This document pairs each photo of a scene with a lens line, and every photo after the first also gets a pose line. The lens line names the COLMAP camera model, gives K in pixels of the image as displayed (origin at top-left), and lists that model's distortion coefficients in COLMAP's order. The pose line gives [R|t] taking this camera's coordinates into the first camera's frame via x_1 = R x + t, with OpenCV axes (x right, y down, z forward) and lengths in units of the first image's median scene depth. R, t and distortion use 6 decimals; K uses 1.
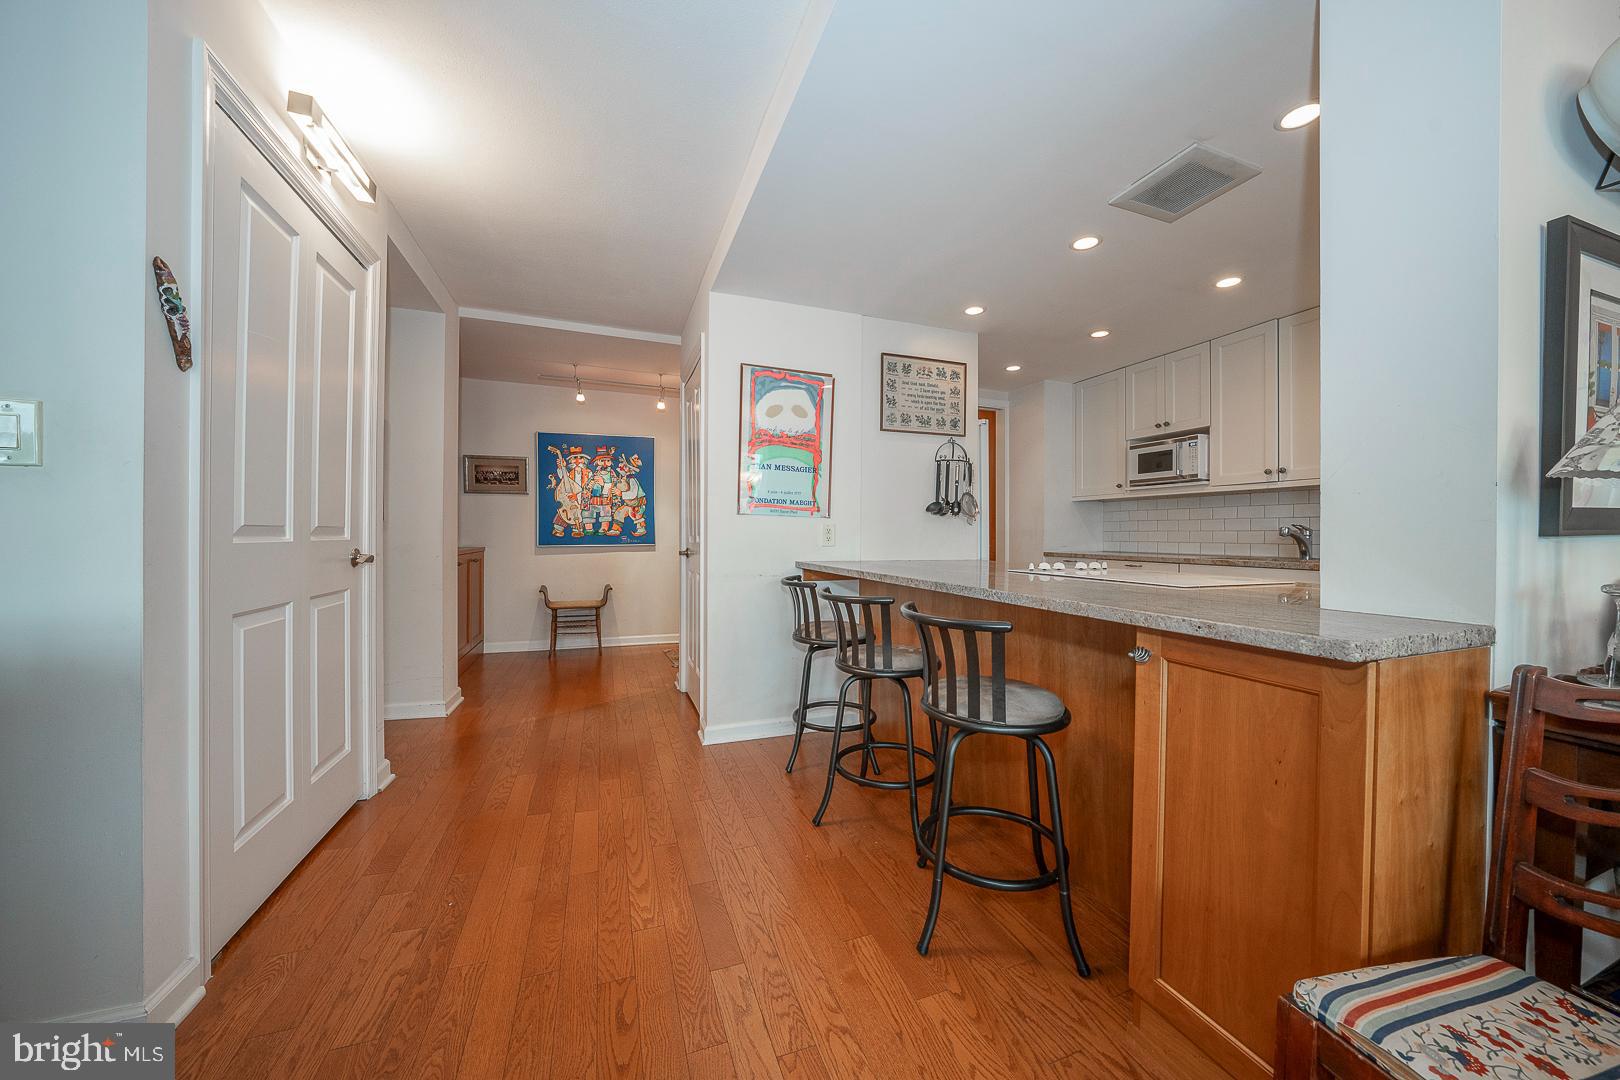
lens RADIAL K [[557.8, 0, 812.2], [0, 557.8, 536.1], [0, 0, 1]] dist [-0.027492, 0.006019]
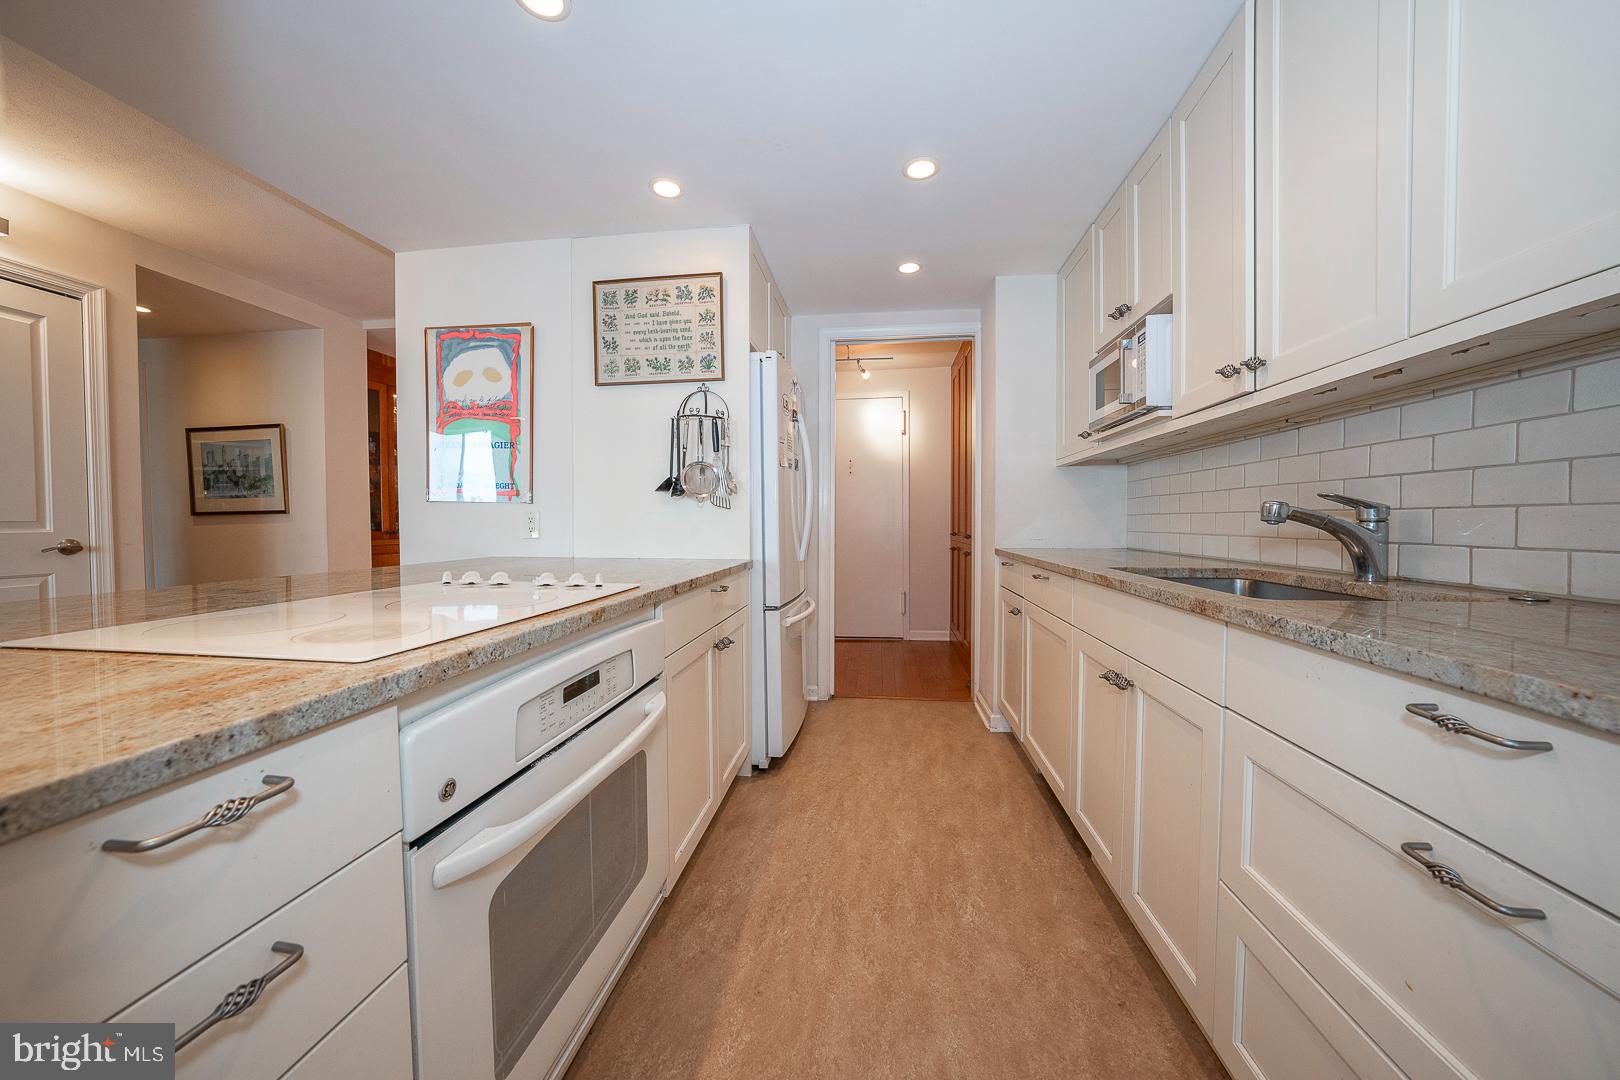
lens RADIAL K [[557.8, 0, 812.2], [0, 557.8, 536.1], [0, 0, 1]] dist [-0.027492, 0.006019]
pose [[0.886824, 0.004616, -0.462083, 0.729131], [0.005955, 0.999753, 0.021415, 0.000002], [0.462068, -0.021743, 0.886578, 0.461965]]
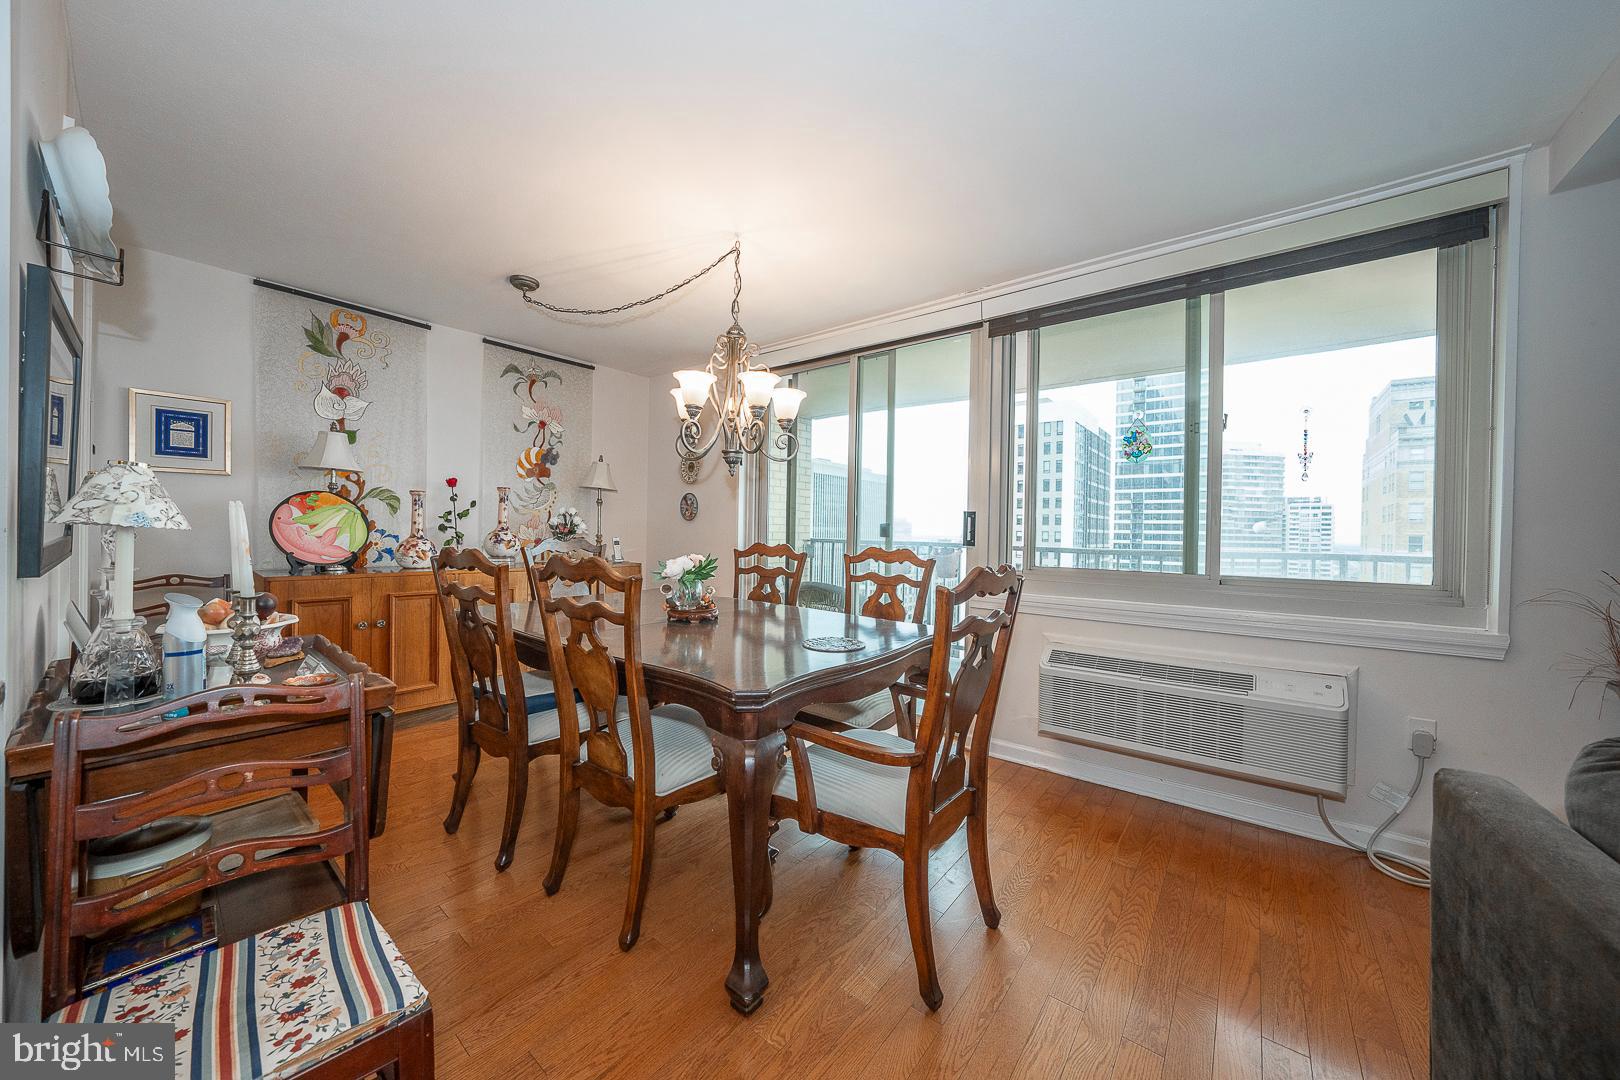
lens RADIAL K [[557.8, 0, 812.2], [0, 557.8, 536.1], [0, 0, 1]] dist [-0.027492, 0.006019]
pose [[-0.515560, -0.024827, 0.856494, -0.079010], [-0.019494, 0.999661, 0.017242, -0.038744], [-0.856632, -0.007807, -0.515869, 0.085268]]
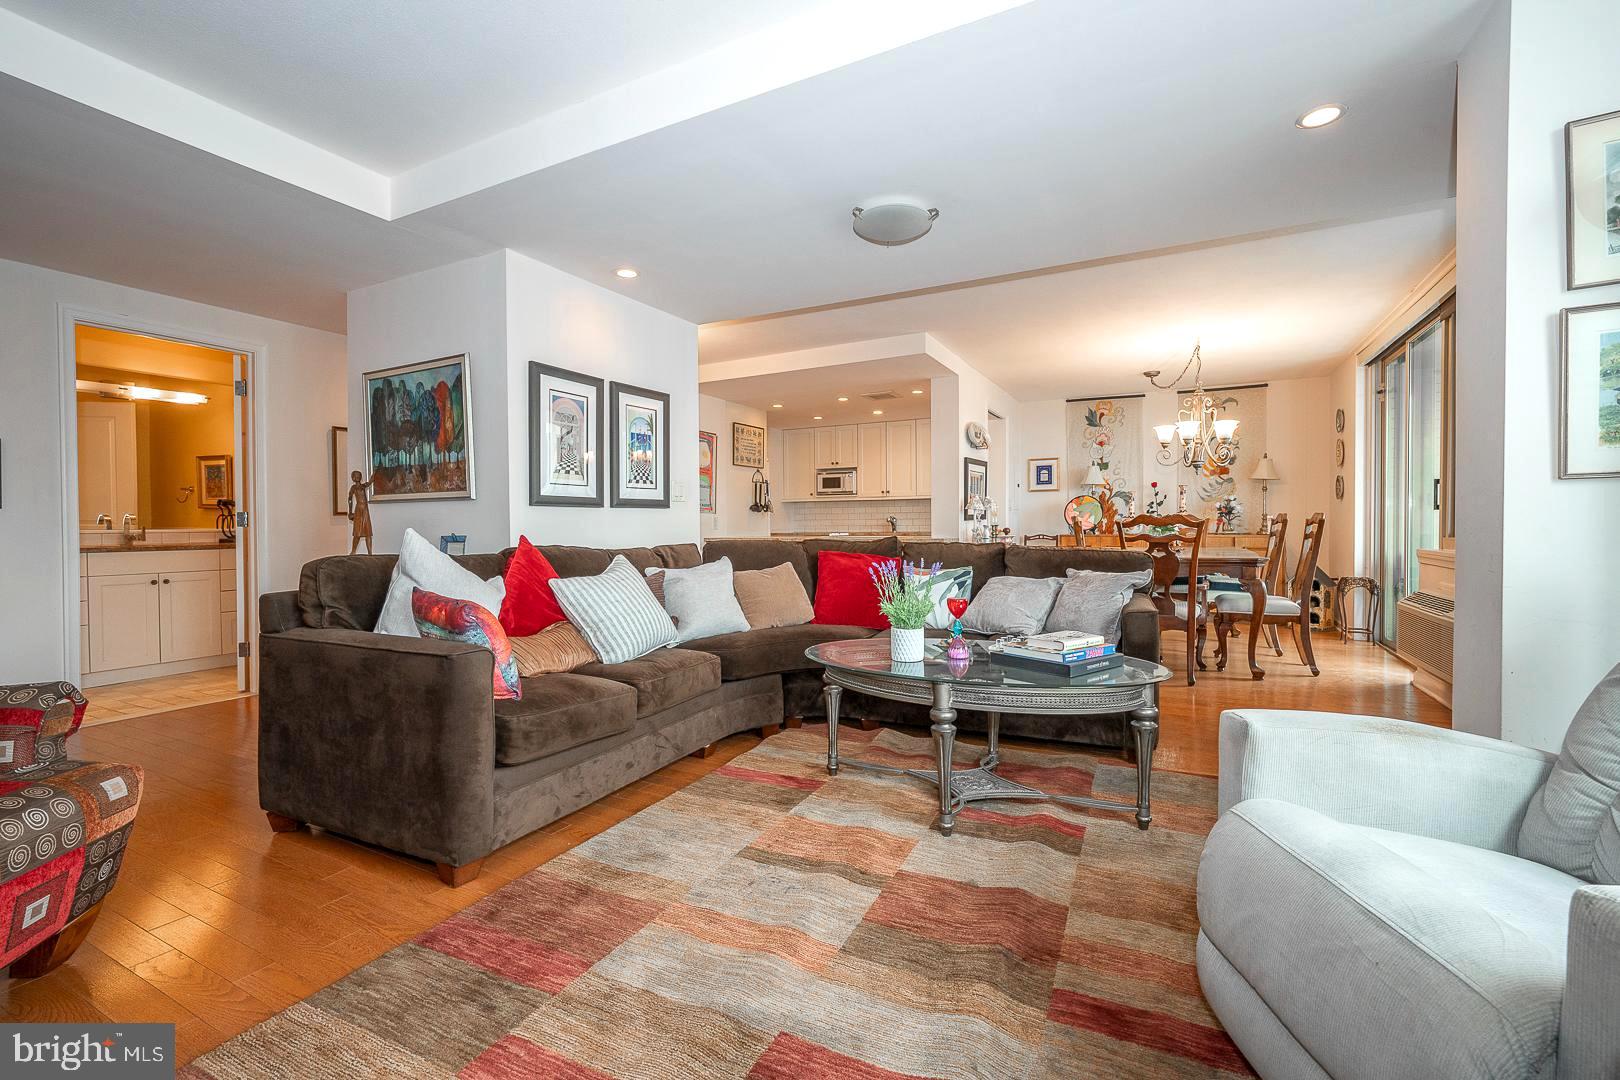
lens RADIAL K [[695.7, 0, 816.5], [0, 695.7, 533.2], [0, 0, 1]] dist [0.000239, 0.000064]
pose [[0.744713, -0.018555, 0.667127, -1.181763], [0.012609, 0.999826, 0.013734, 0.003630], [-0.667266, -0.001816, 0.744817, -0.858451]]
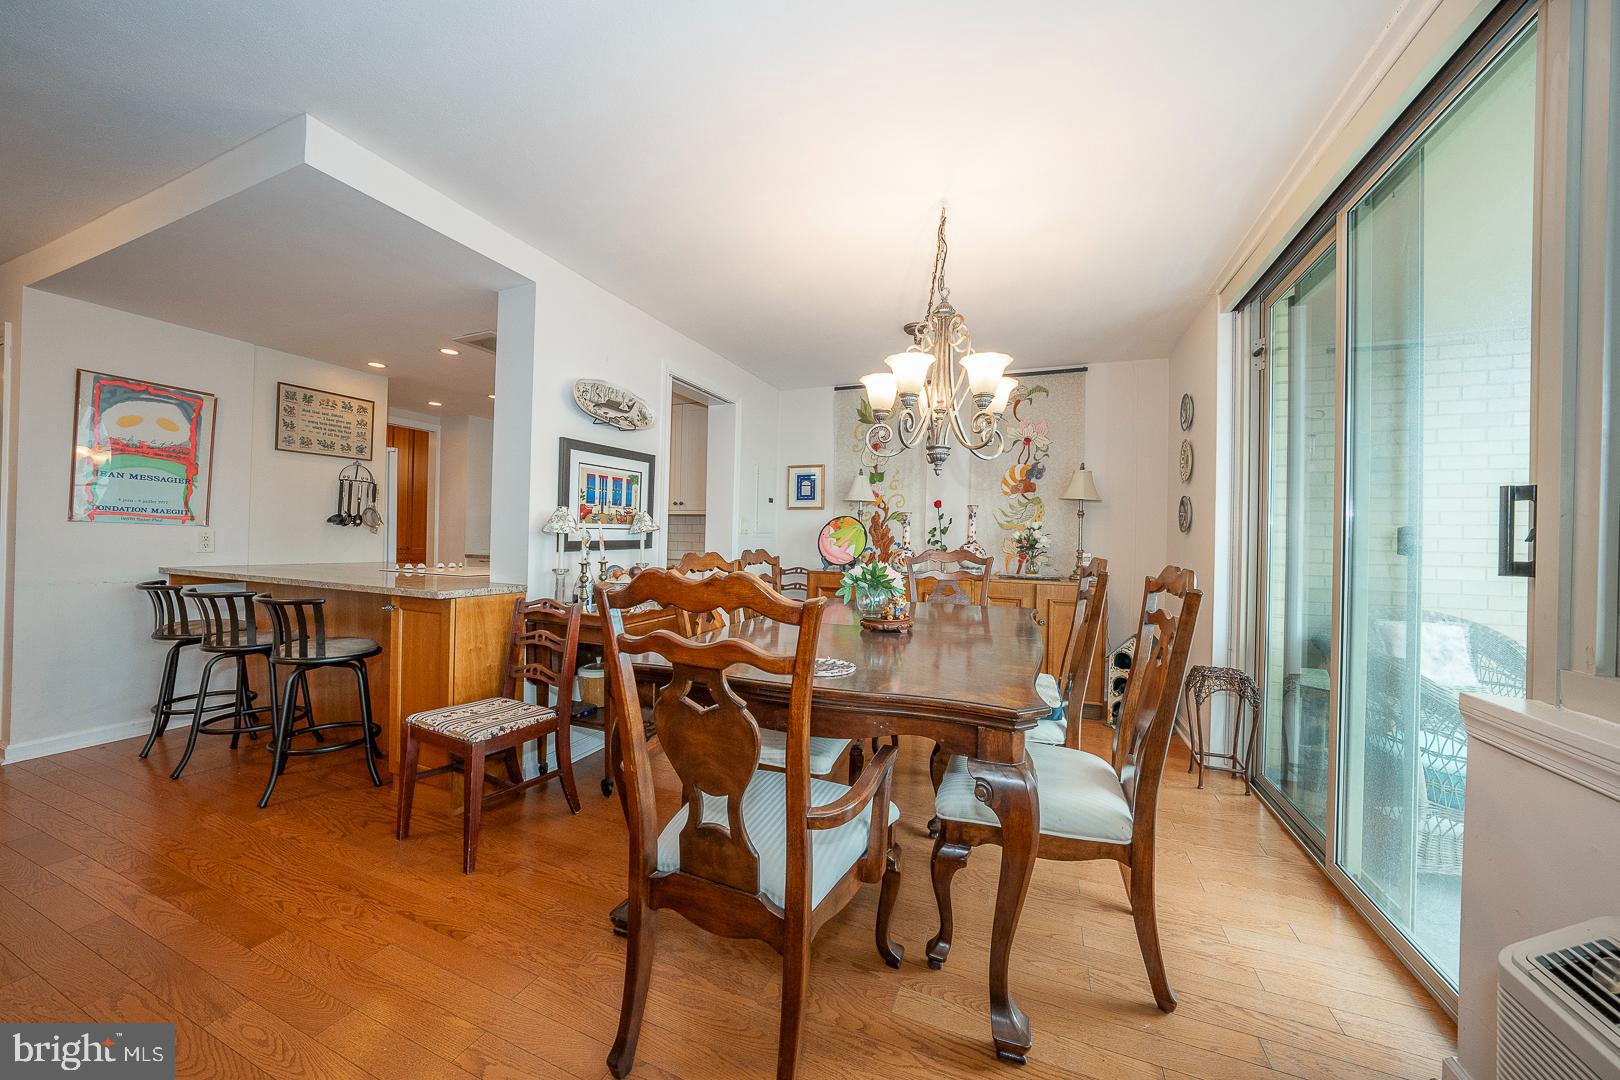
lens RADIAL K [[557.8, 0, 812.2], [0, 557.8, 536.1], [0, 0, 1]] dist [-0.027492, 0.006019]
pose [[0.677847, 0.012534, 0.735096, 0.048976], [-0.015325, 0.999878, -0.002917, -0.027251], [-0.735044, -0.009288, 0.677956, -0.557709]]
